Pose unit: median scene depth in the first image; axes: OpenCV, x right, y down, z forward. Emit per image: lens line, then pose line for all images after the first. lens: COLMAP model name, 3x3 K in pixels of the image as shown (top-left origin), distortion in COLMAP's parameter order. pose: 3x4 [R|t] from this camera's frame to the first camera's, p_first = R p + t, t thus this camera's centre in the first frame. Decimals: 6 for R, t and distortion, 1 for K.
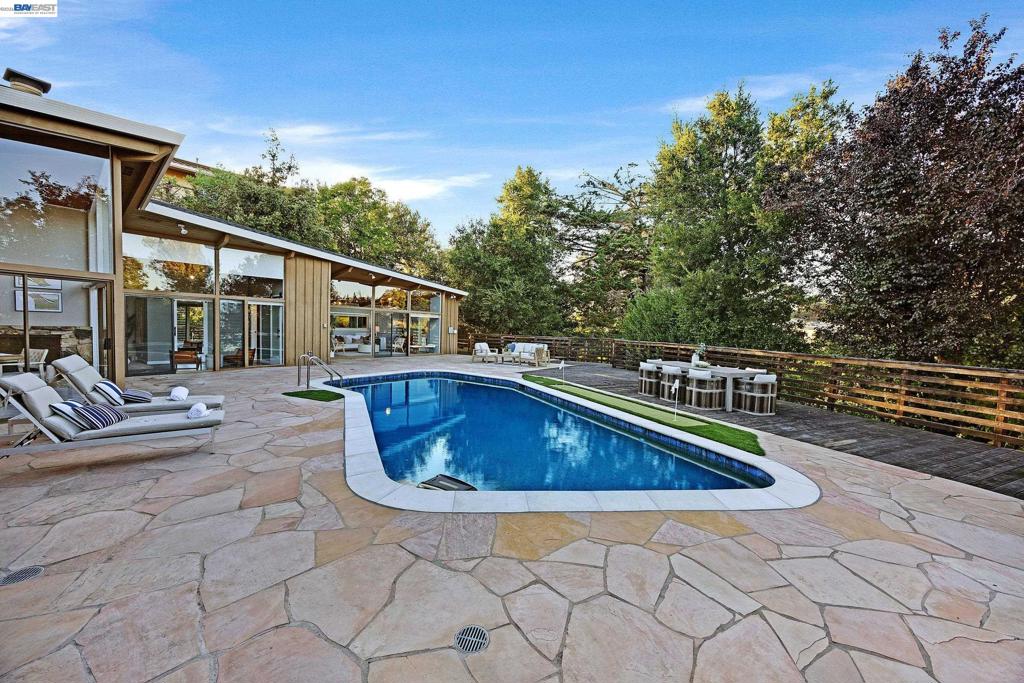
lens RADIAL K [[383.1, 0, 512.0], [0, 383.1, 341.5], [0, 0, 1]] dist [-0.003037, -0.000157]
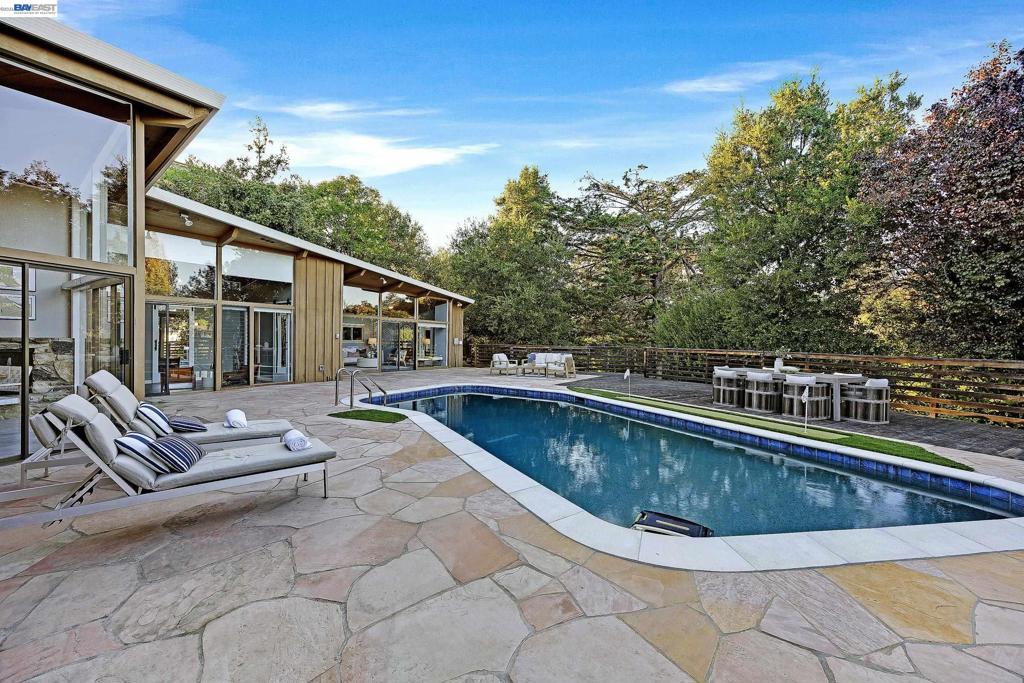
lens RADIAL K [[398.5, 0, 512.0], [0, 398.5, 341.5], [0, 0, 1]] dist [0.003362, 0.000114]
pose [[0.997097, -0.015174, 0.074613, -0.158236], [0.017593, 0.999337, -0.031873, 0.006974], [-0.074080, 0.033093, 0.996703, 0.063306]]
